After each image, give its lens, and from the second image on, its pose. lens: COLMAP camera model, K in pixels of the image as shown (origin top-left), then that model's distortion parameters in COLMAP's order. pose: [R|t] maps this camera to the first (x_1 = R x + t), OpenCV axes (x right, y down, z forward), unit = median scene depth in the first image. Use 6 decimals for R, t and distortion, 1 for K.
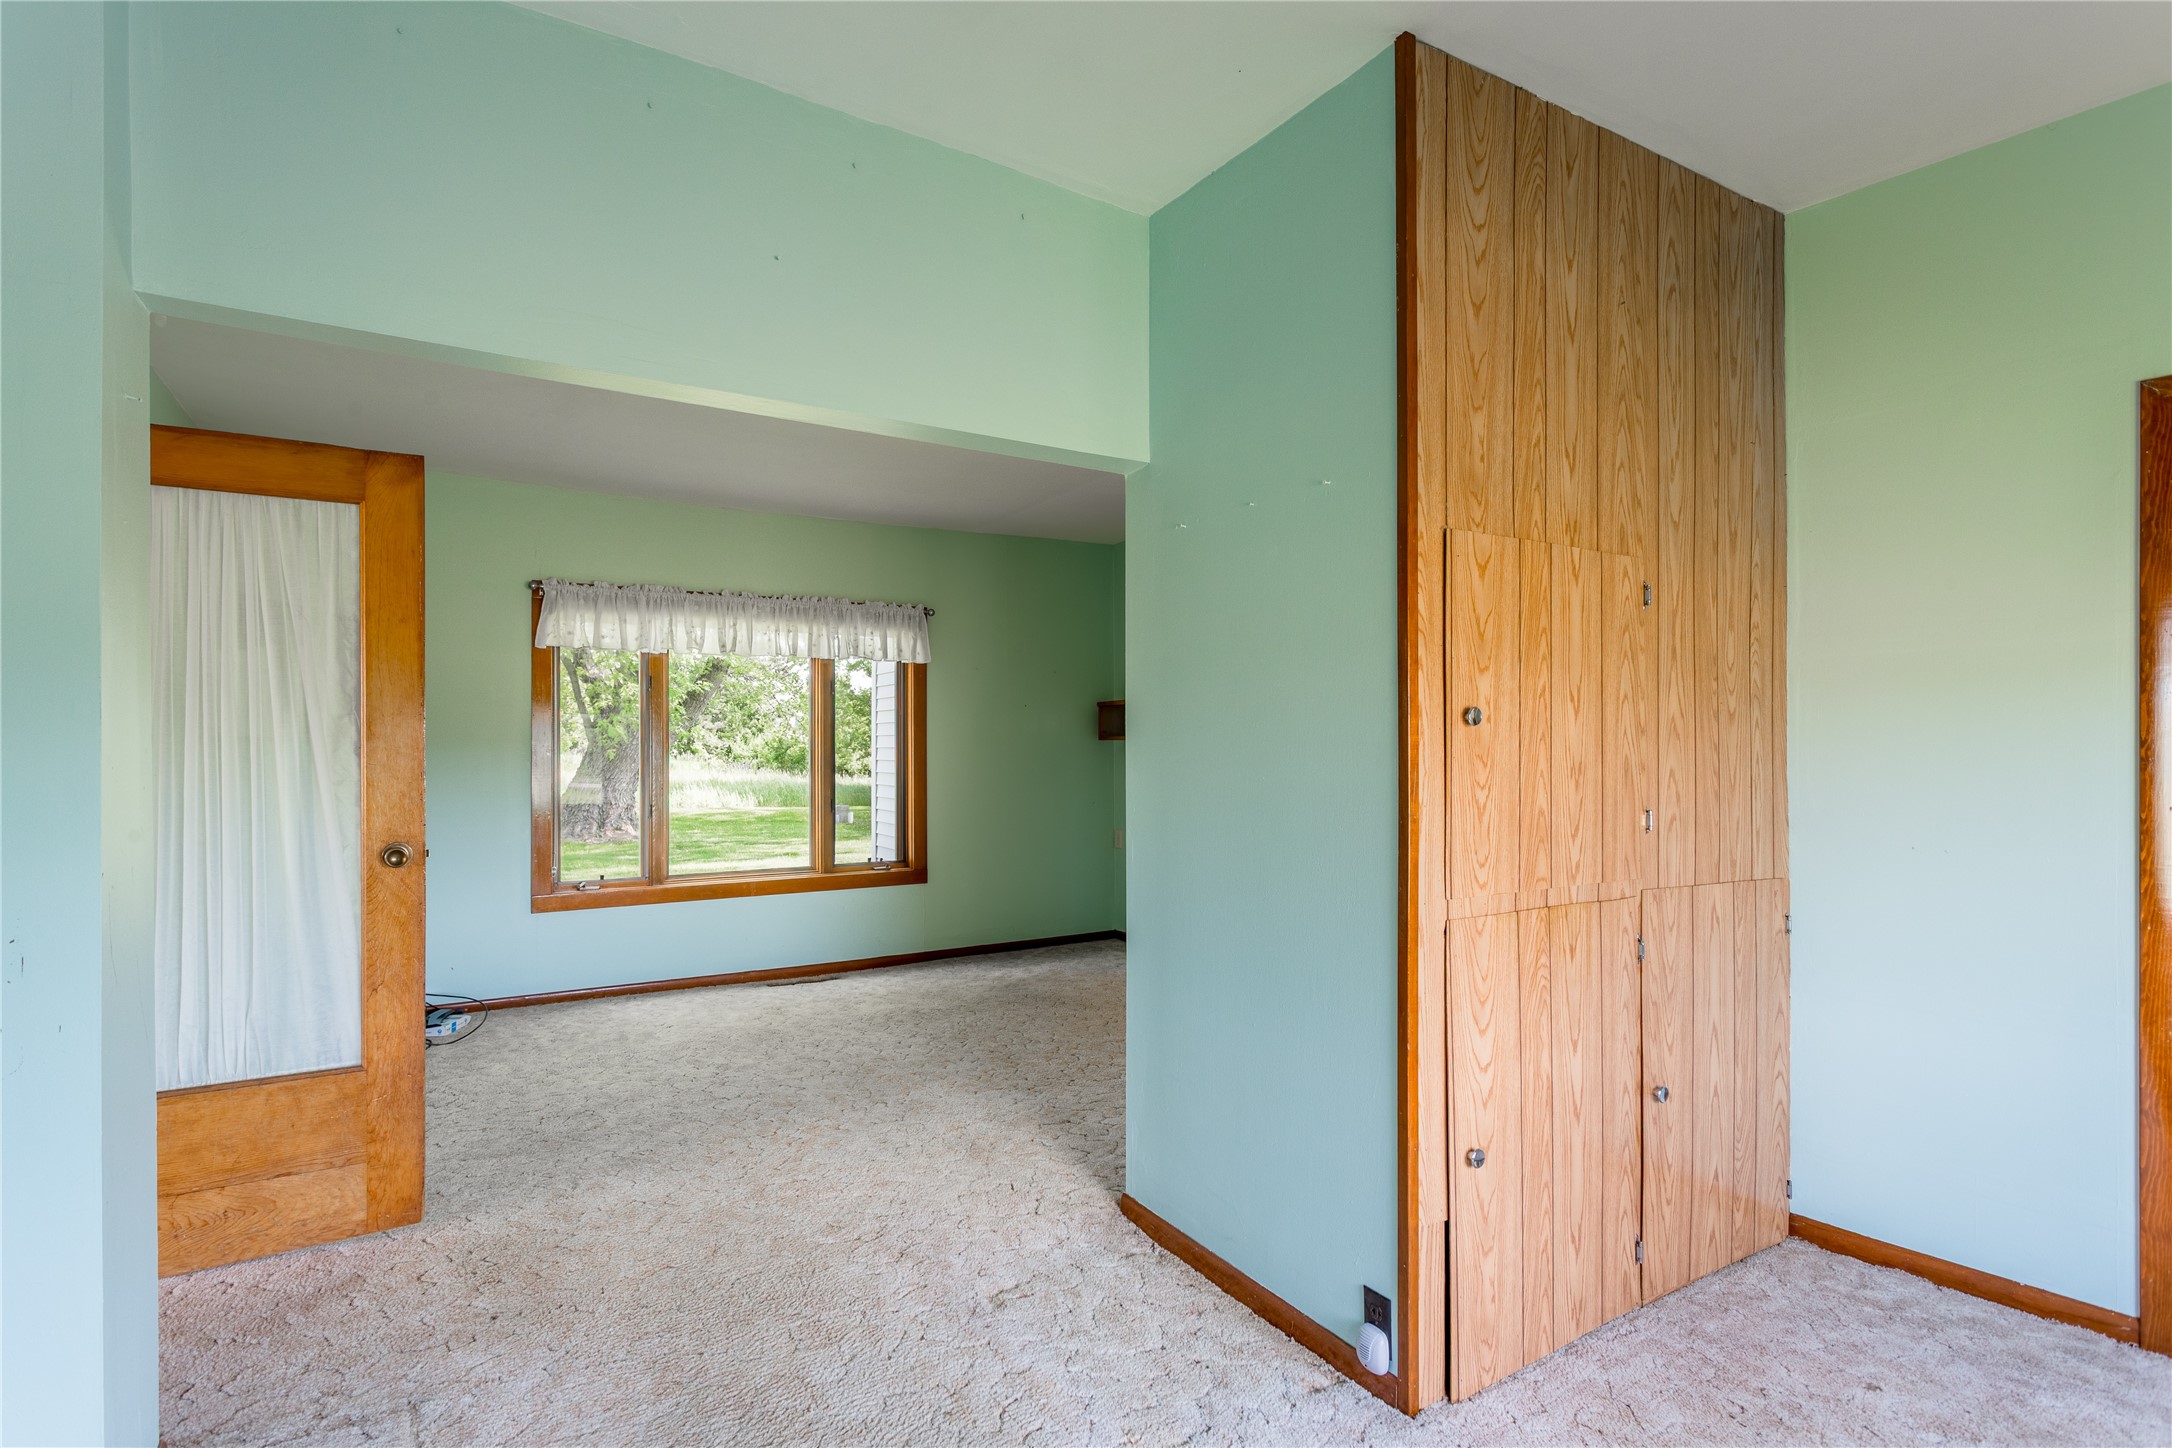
lens RADIAL K [[1051.9, 0, 1088.6], [0, 1051.9, 728.5], [0, 0, 1]] dist [0.007486, -0.001498]
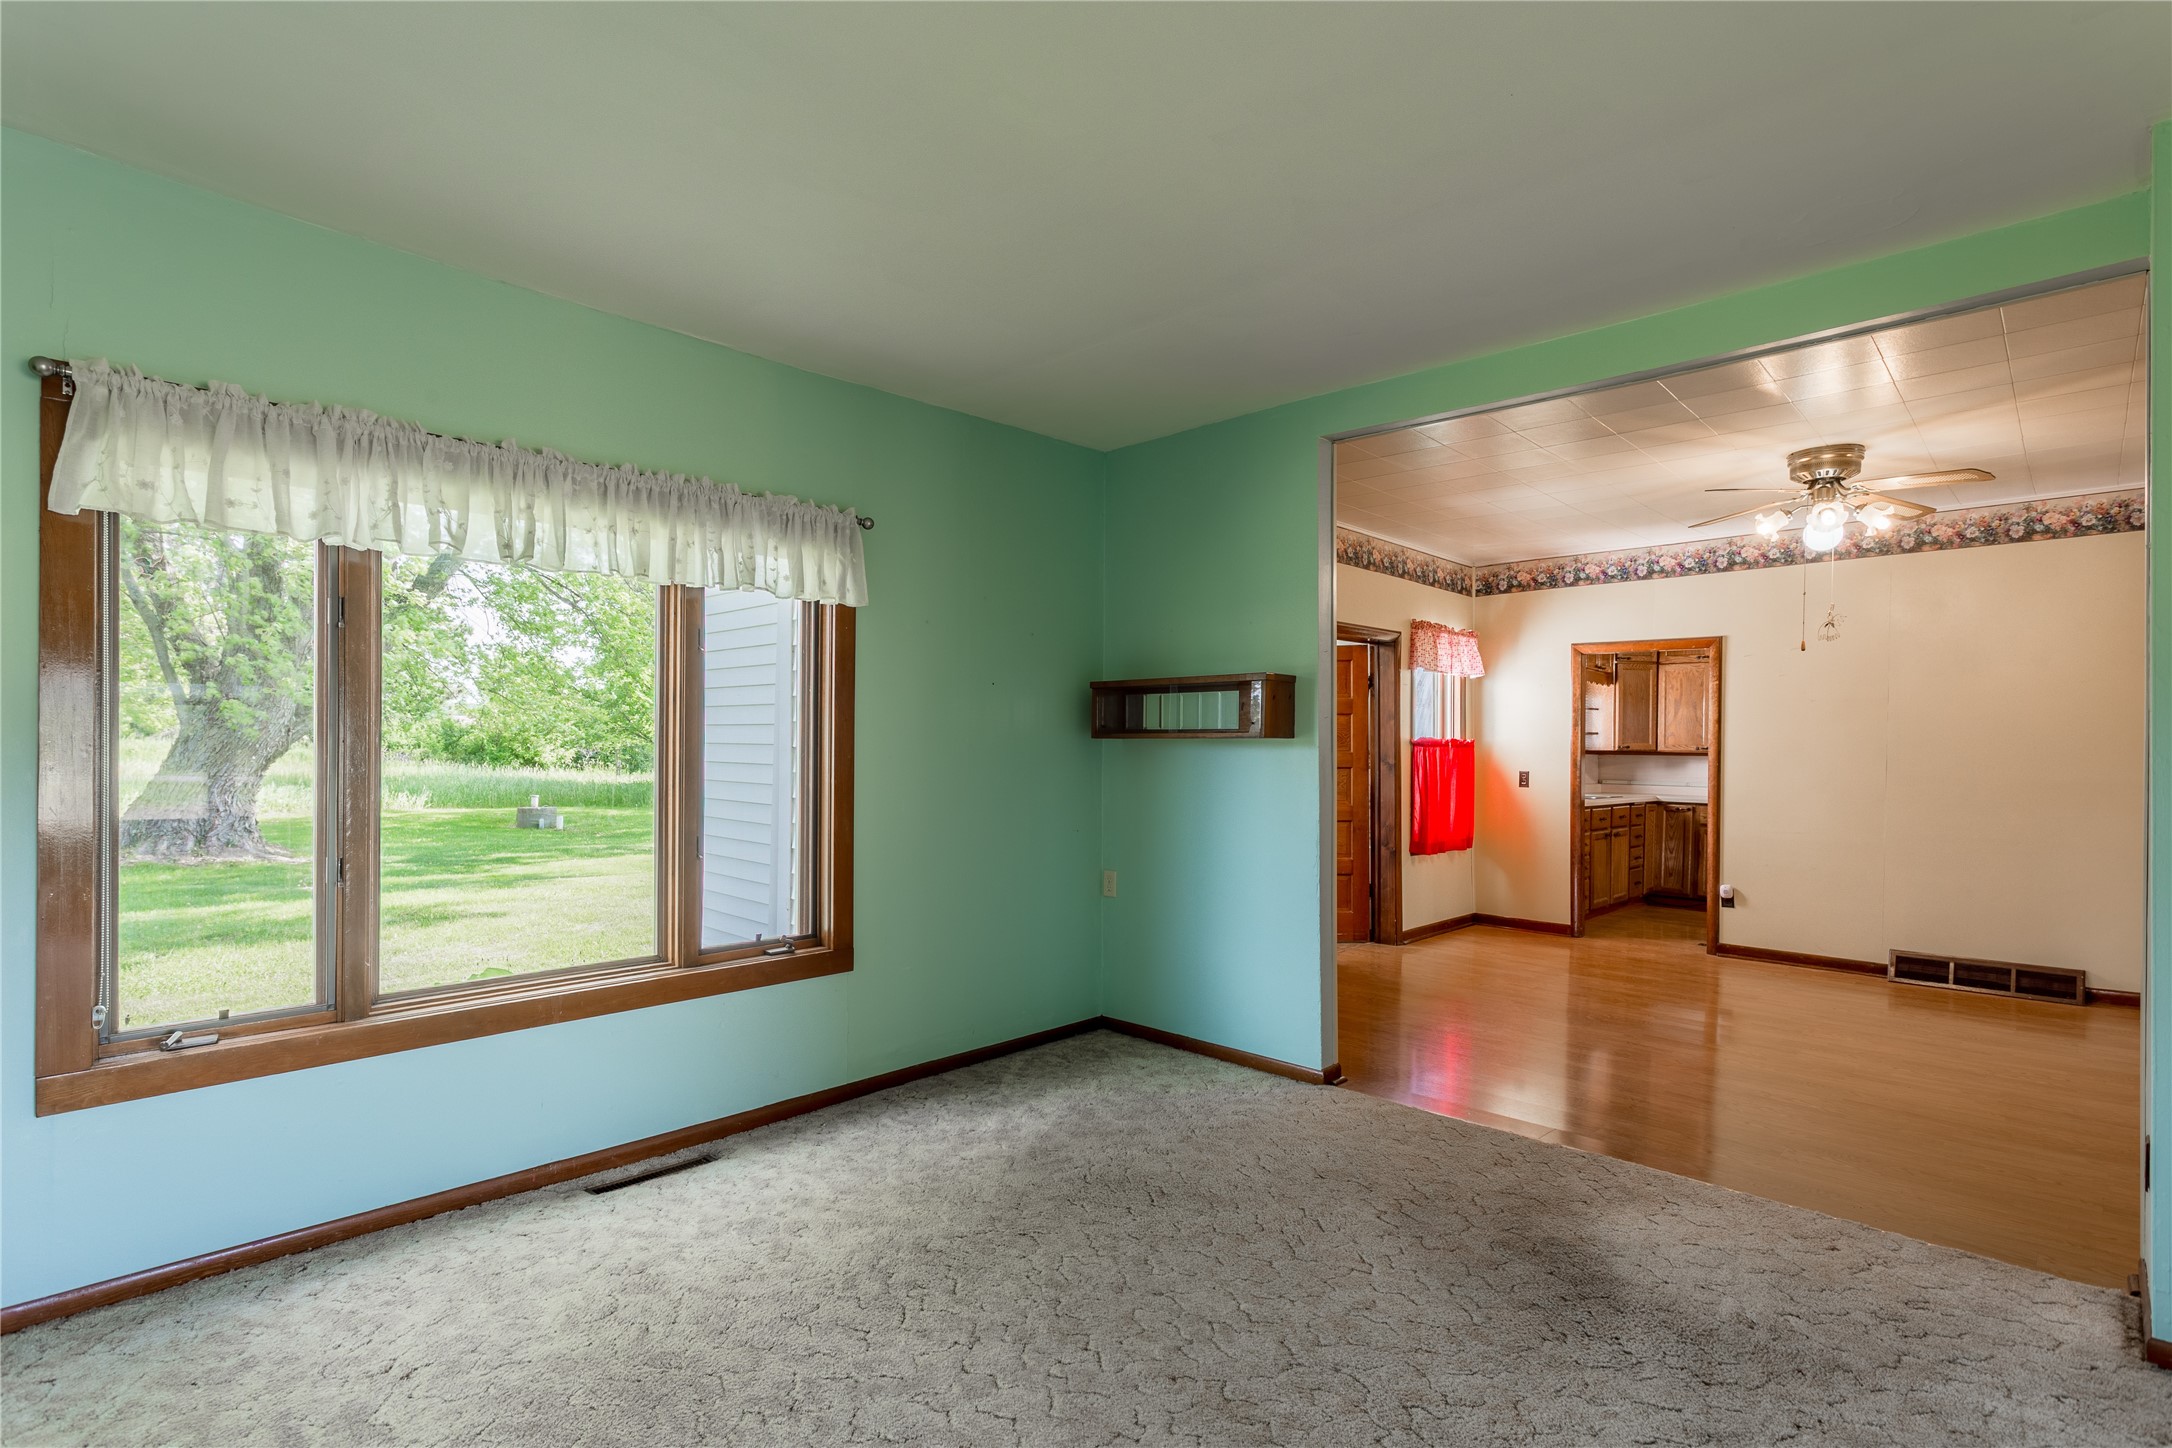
lens RADIAL K [[1051.9, 0, 1087.3], [0, 1051.9, 741.5], [0, 0, 1]] dist [0.007486, -0.001498]
pose [[0.964486, 0.014346, 0.263744, -0.208397], [-0.019141, 0.999695, 0.015621, 0.003034], [-0.263440, -0.020115, 0.964466, 0.429118]]
